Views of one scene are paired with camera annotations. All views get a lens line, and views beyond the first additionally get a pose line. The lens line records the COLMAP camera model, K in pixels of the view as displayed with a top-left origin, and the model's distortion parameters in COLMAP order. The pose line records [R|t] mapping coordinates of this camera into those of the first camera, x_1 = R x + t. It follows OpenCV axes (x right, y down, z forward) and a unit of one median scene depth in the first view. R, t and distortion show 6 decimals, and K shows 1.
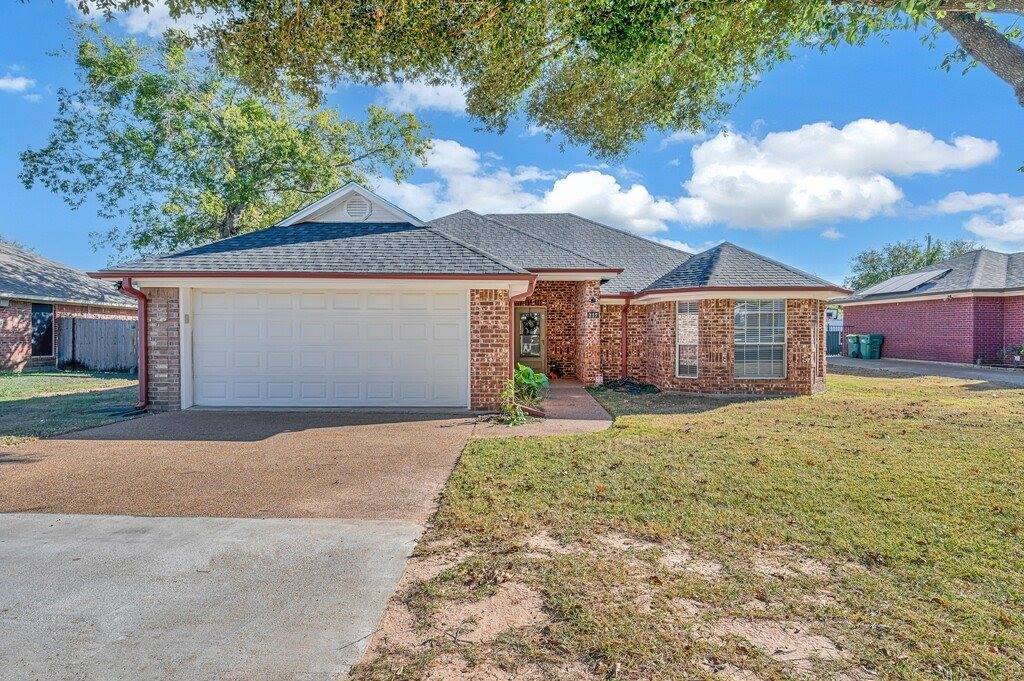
lens RADIAL K [[532.5, 0, 513.5], [0, 532.5, 339.8], [0, 0, 1]] dist [-0.000019, 0.000000]
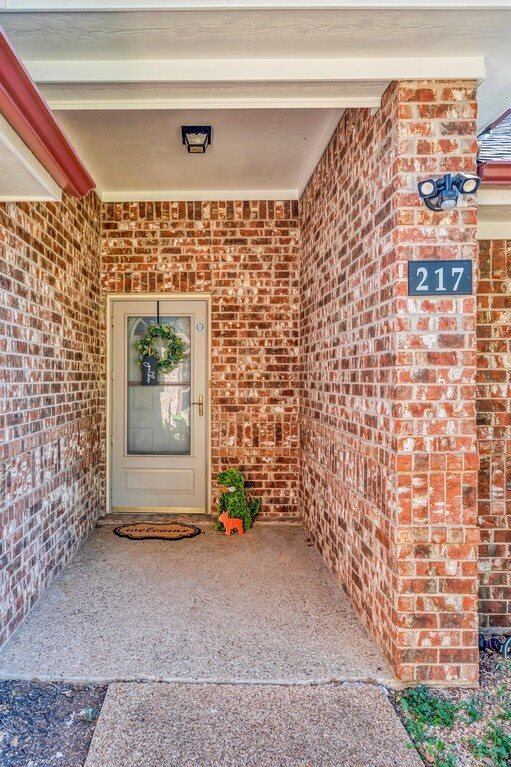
lens RADIAL K [[459.6, 0, 254.5], [0, 459.6, 383.0], [0, 0, 1]] dist [0.000103, 0.000013]
pose [[0.995591, -0.001230, 0.093792, 0.063780], [0.001649, 0.999989, -0.004382, -0.009486], [-0.093785, 0.004518, 0.995582, 0.740322]]
